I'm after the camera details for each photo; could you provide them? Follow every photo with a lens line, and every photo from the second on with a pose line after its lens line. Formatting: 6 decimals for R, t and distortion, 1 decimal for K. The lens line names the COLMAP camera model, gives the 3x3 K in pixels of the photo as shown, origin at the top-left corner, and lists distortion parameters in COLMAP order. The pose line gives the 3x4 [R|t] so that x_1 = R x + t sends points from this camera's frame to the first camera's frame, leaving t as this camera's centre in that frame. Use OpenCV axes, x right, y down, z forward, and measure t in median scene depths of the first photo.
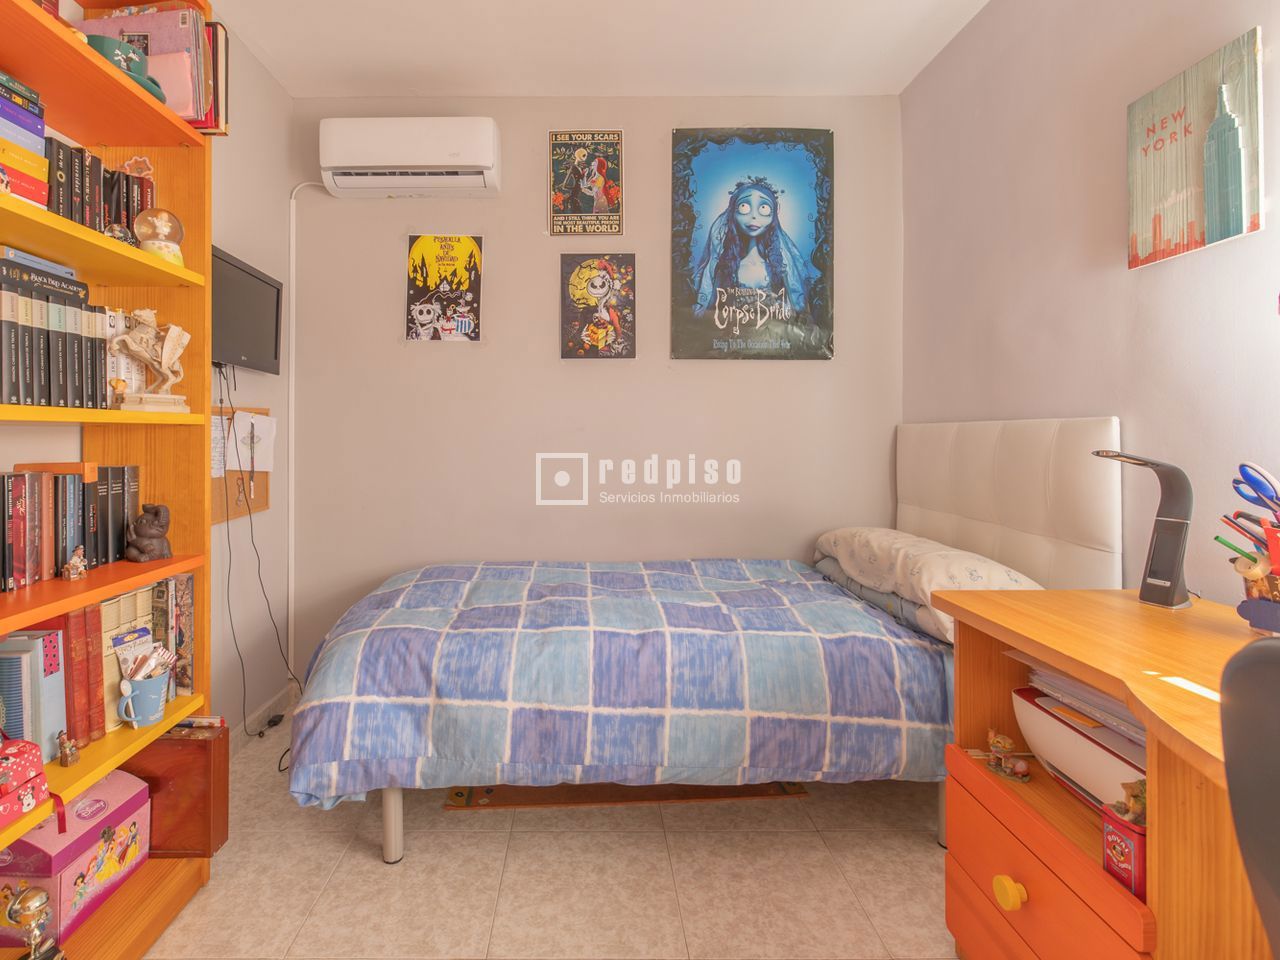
lens RADIAL K [[578.1, 0, 639.8], [0, 578.1, 431.5], [0, 0, 1]] dist [-0.000074, 0.000088]
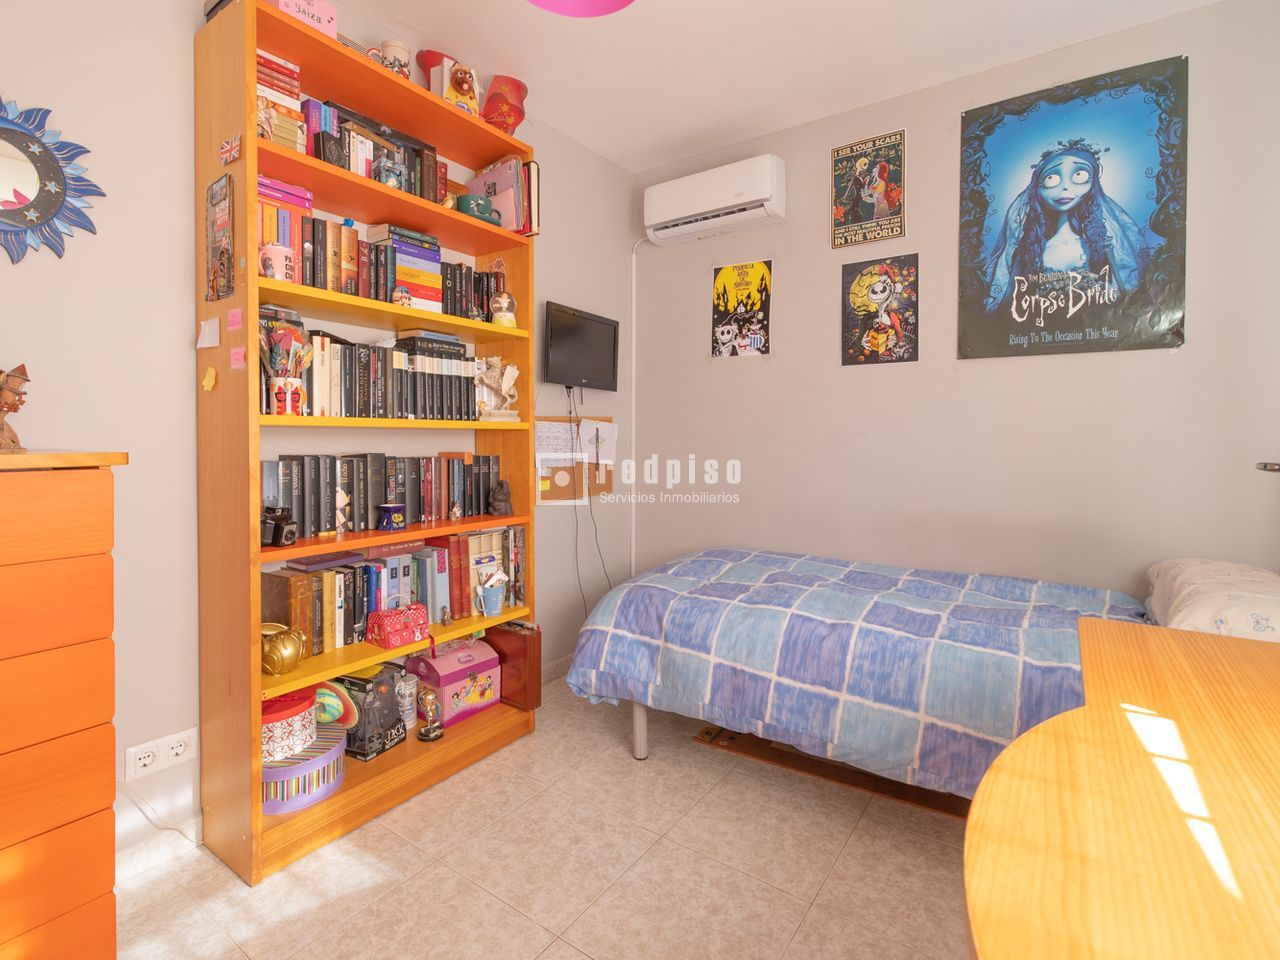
lens RADIAL K [[574.8, 0, 693.1], [0, 574.8, 445.0], [0, 0, 1]] dist [0.000760, 0.000218]
pose [[0.852979, 0.014318, -0.521748, 0.246991], [-0.005719, 0.999820, 0.018089, -0.000532], [0.521914, -0.012446, 0.852908, -0.036182]]
